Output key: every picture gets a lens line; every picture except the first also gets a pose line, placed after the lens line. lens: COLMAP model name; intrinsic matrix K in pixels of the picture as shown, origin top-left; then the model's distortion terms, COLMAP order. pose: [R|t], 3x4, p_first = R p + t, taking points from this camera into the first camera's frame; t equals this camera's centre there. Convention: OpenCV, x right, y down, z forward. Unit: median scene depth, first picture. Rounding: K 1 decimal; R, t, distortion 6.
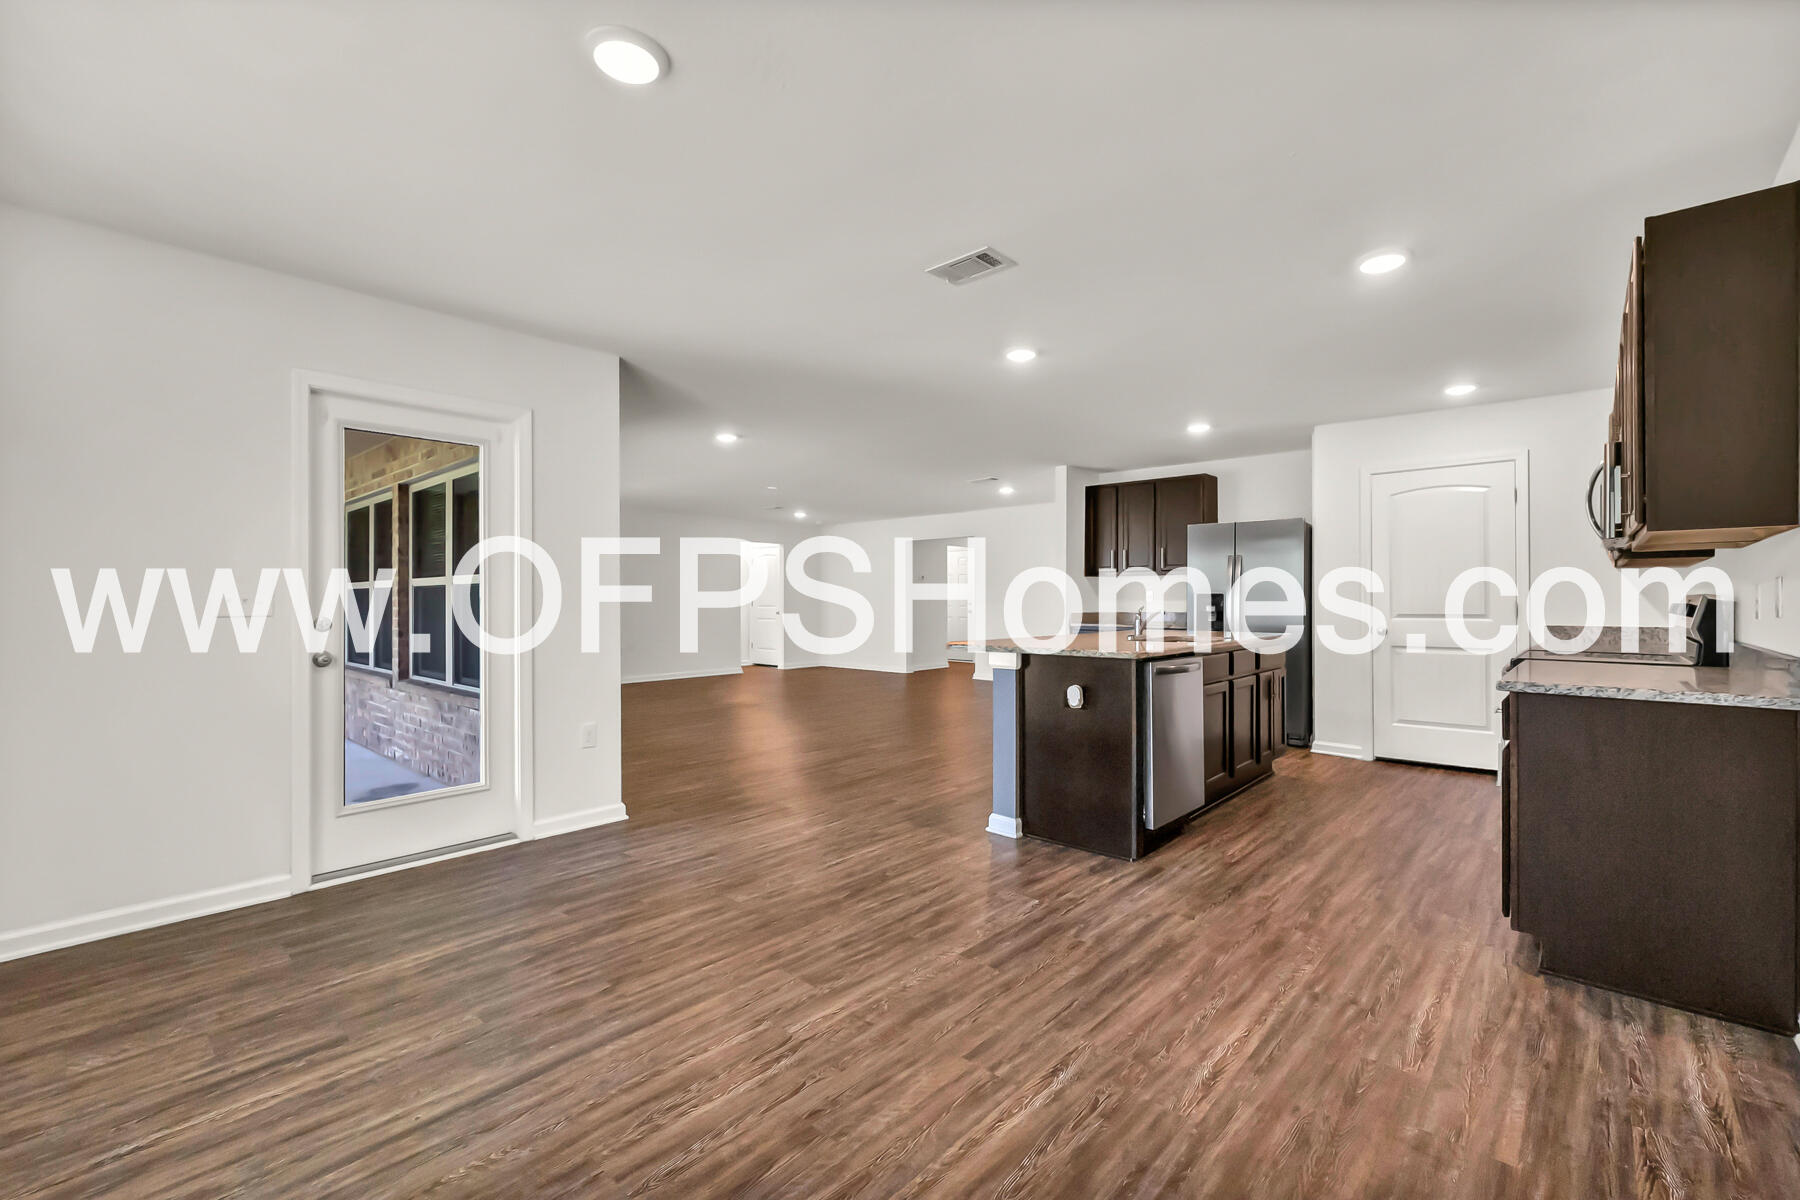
lens RADIAL K [[769.0, 0, 900.0], [0, 769.0, 595.8], [0, 0, 1]] dist [-0.002044, 0.001260]
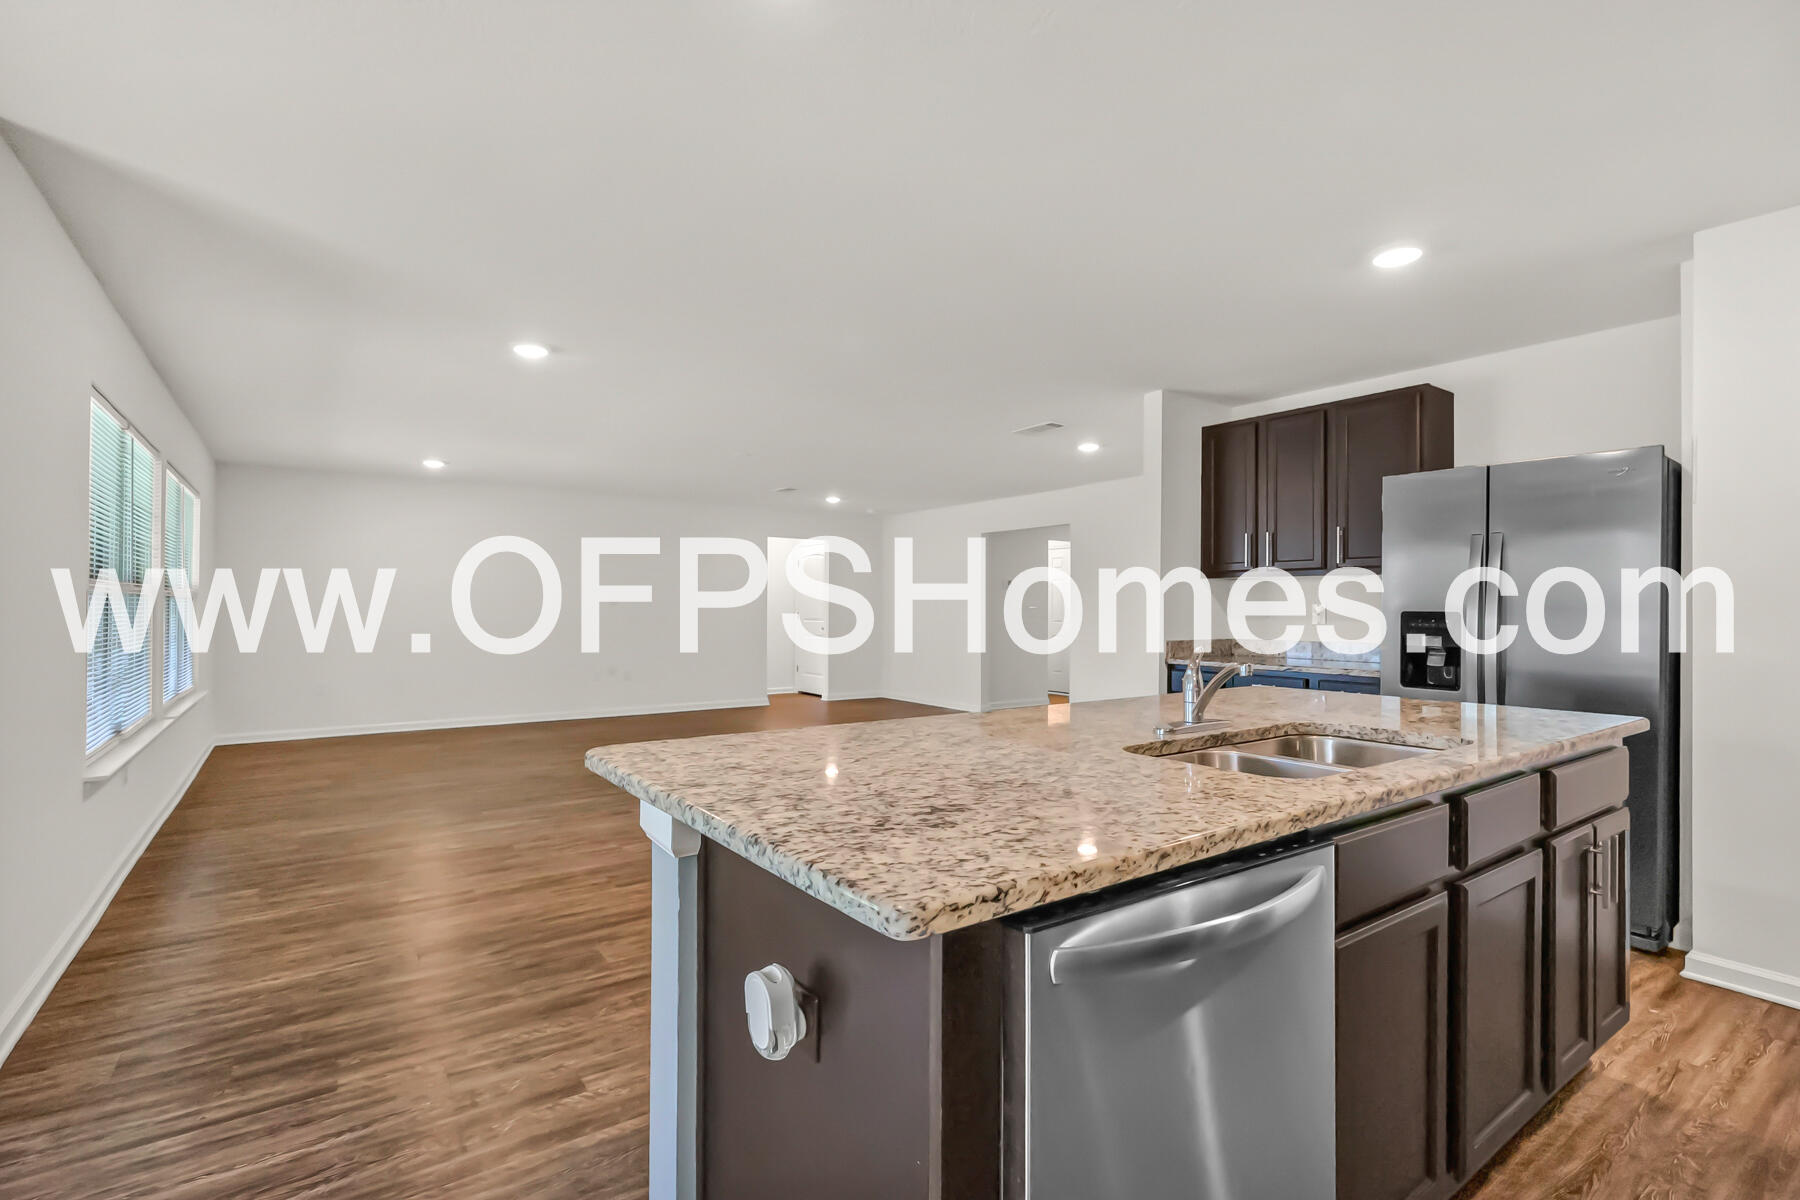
lens RADIAL K [[834.2, 0, 870.5], [0, 834.2, 604.9], [0, 0, 1]] dist [0.003090, -0.001987]
pose [[0.972409, 0.005513, -0.233217, 0.201692], [-0.005416, 0.999985, 0.001055, -0.006483], [0.233219, 0.000237, 0.972424, 0.444496]]
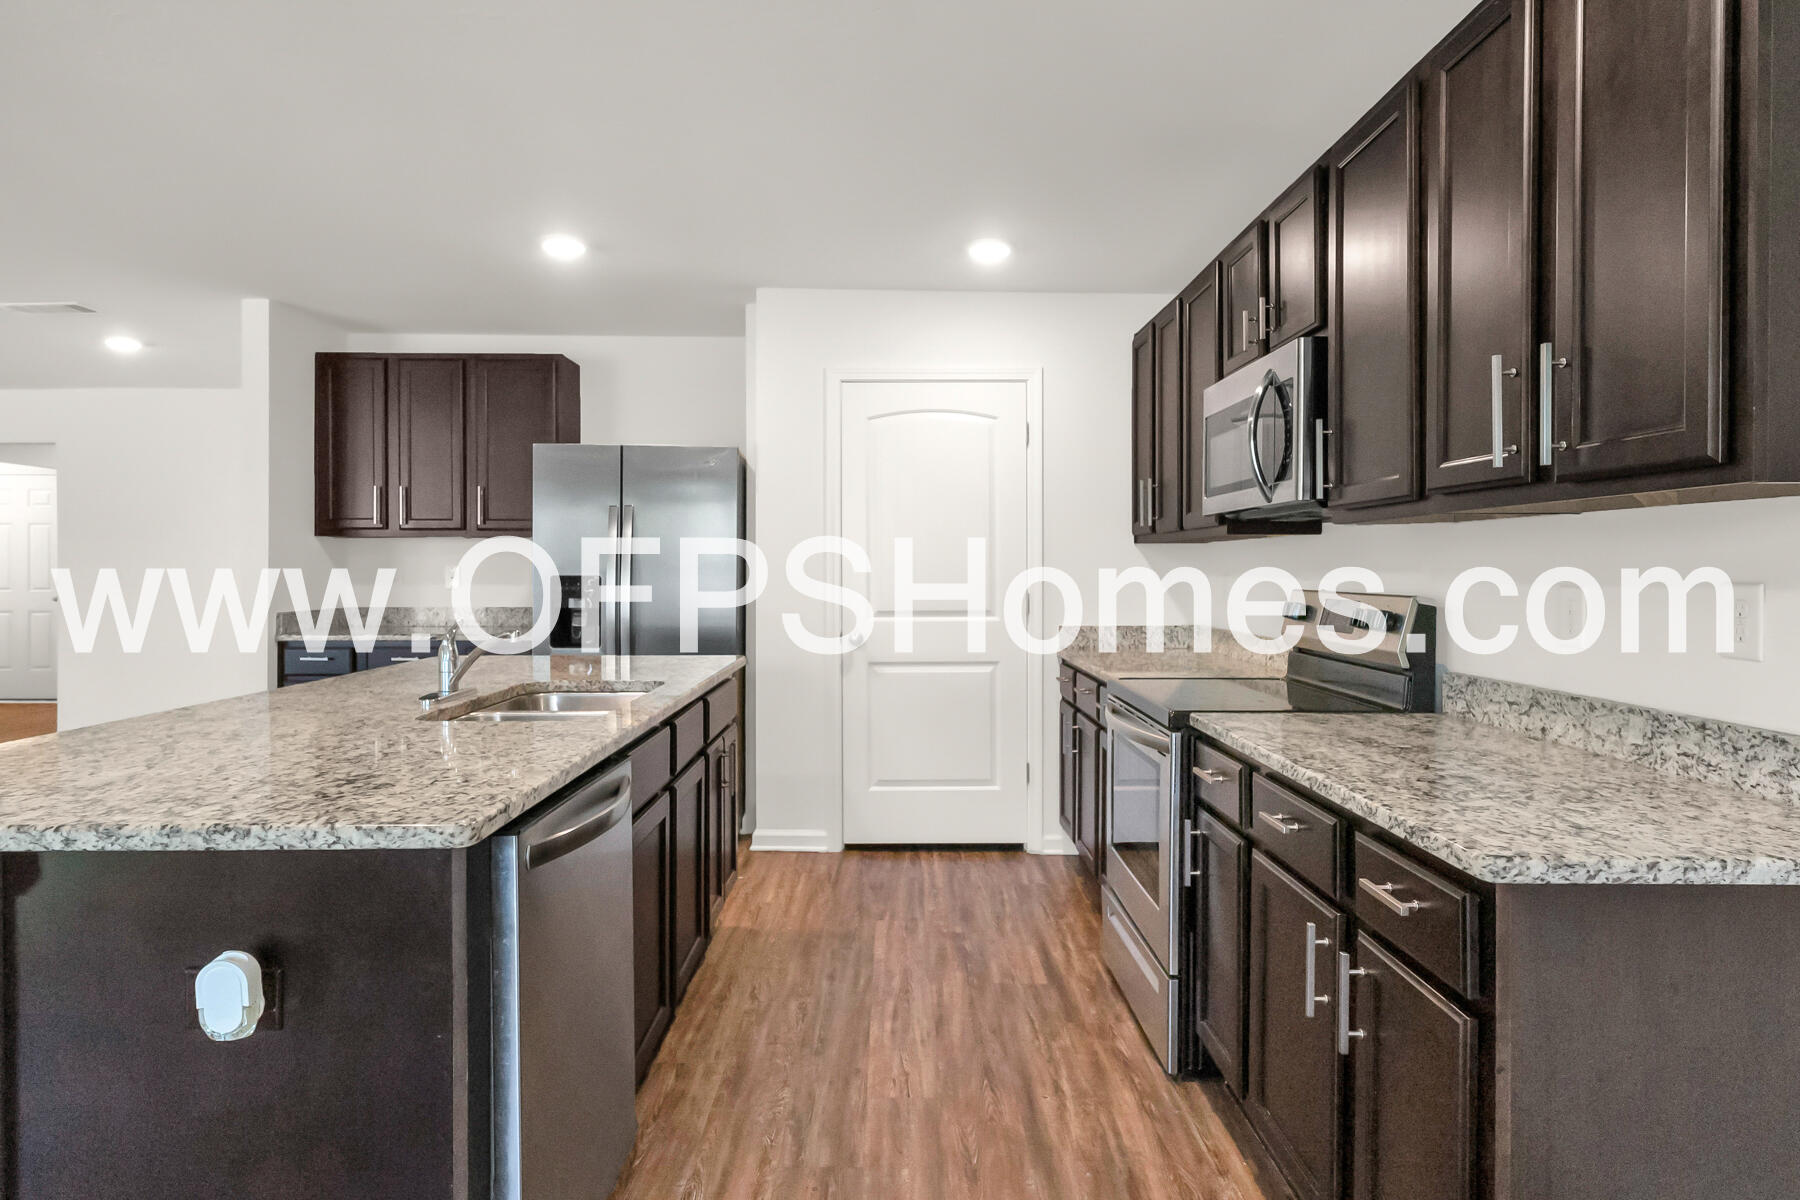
lens RADIAL K [[1048.4, 0, 931.2], [0, 1048.4, 576.3], [0, 0, 1]] dist [0.004787, -0.001899]
pose [[0.727804, -0.003892, 0.685774, 0.095597], [-0.005468, 0.999919, 0.011478, -0.013641], [-0.685763, -0.012103, 0.727724, 0.345453]]
